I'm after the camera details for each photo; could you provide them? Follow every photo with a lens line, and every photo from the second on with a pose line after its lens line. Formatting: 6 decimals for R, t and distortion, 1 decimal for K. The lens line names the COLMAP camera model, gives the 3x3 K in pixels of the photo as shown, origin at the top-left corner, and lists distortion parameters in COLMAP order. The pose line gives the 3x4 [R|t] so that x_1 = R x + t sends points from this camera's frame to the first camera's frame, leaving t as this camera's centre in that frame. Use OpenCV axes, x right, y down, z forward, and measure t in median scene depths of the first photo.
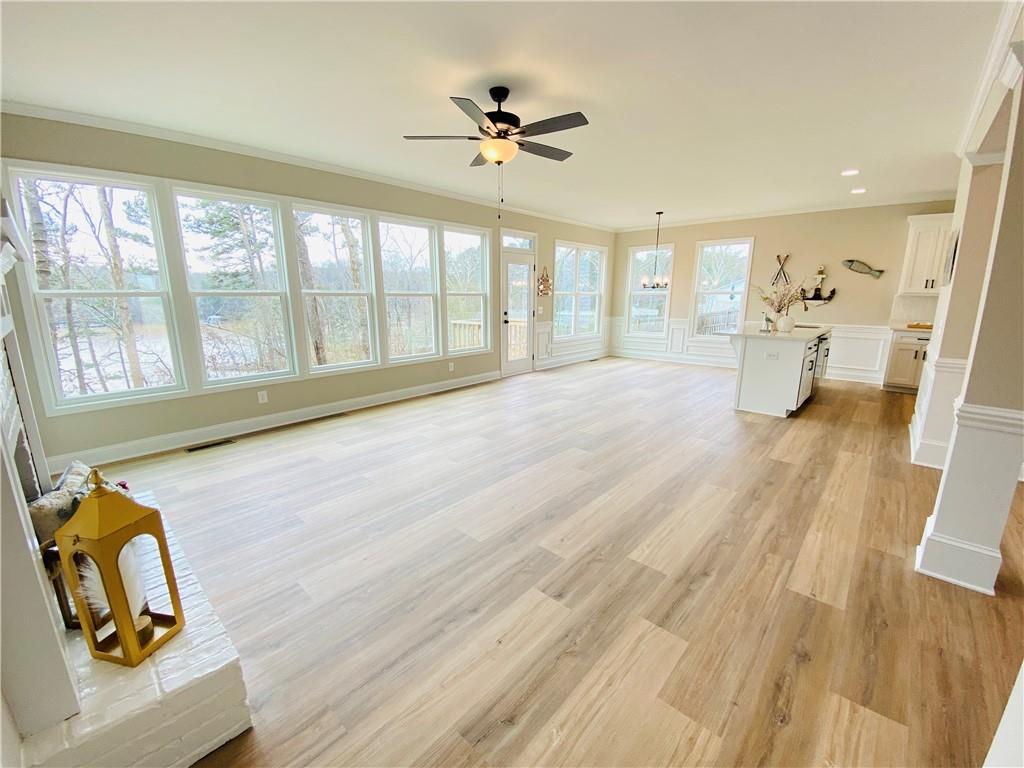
lens RADIAL K [[414.3, 0, 508.3], [0, 414.3, 388.1], [0, 0, 1]] dist [0.024761, -0.022151]
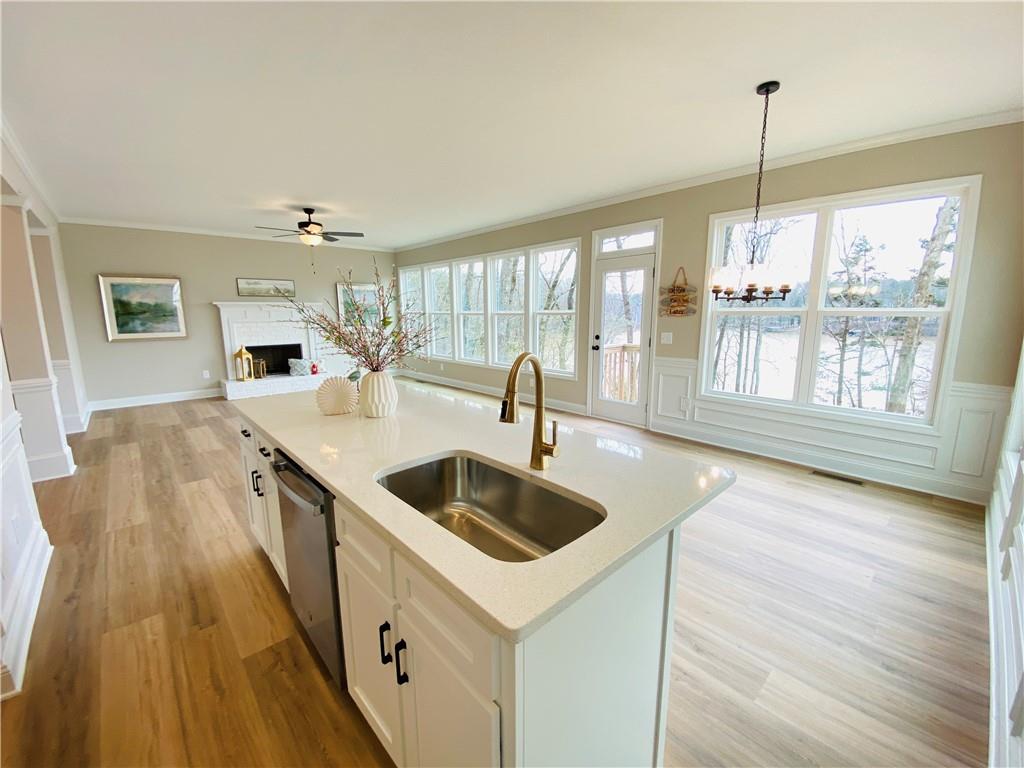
lens RADIAL K [[414.3, 0, 508.1], [0, 414.3, 386.6], [0, 0, 1]] dist [0.024761, -0.022151]
pose [[-0.087345, 0.183017, -0.979222, 1.195282], [-0.212595, 0.956909, 0.197810, -0.316903], [0.973229, 0.225456, -0.044673, 1.342929]]
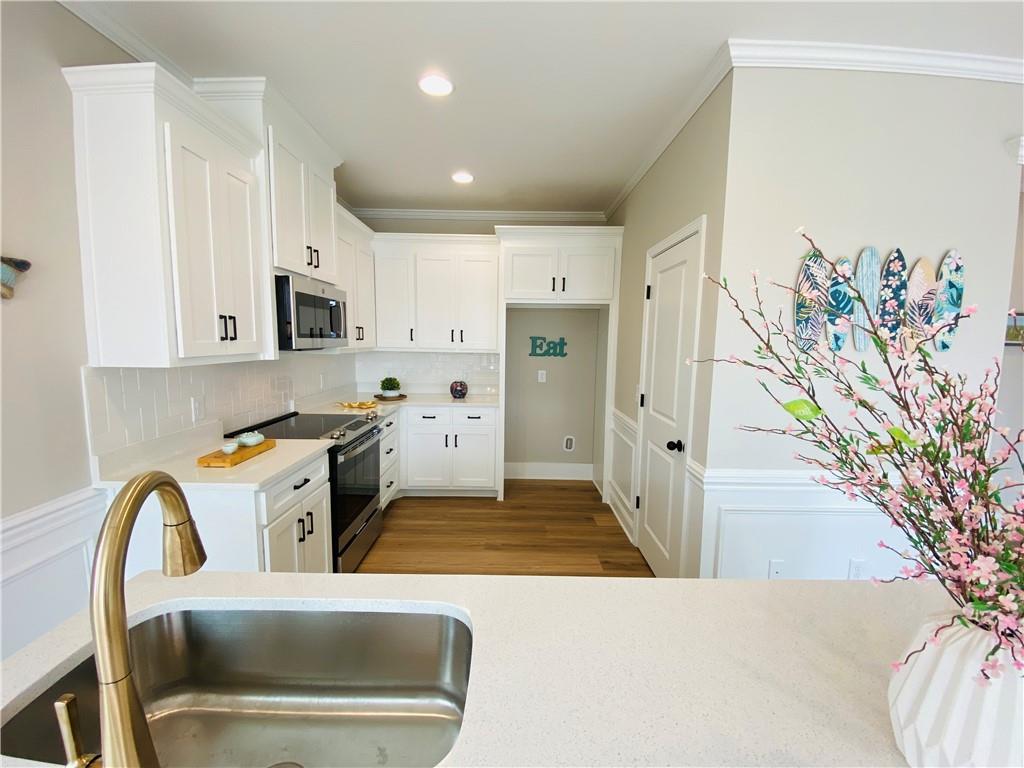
lens RADIAL K [[414.3, 0, 510.1], [0, 414.3, 385.5], [0, 0, 1]] dist [0.024761, -0.022151]
pose [[-0.672988, -0.091477, 0.733975, 0.777712], [0.148787, 0.955296, 0.255484, -0.325585], [-0.724534, 0.281144, -0.629292, 1.330640]]
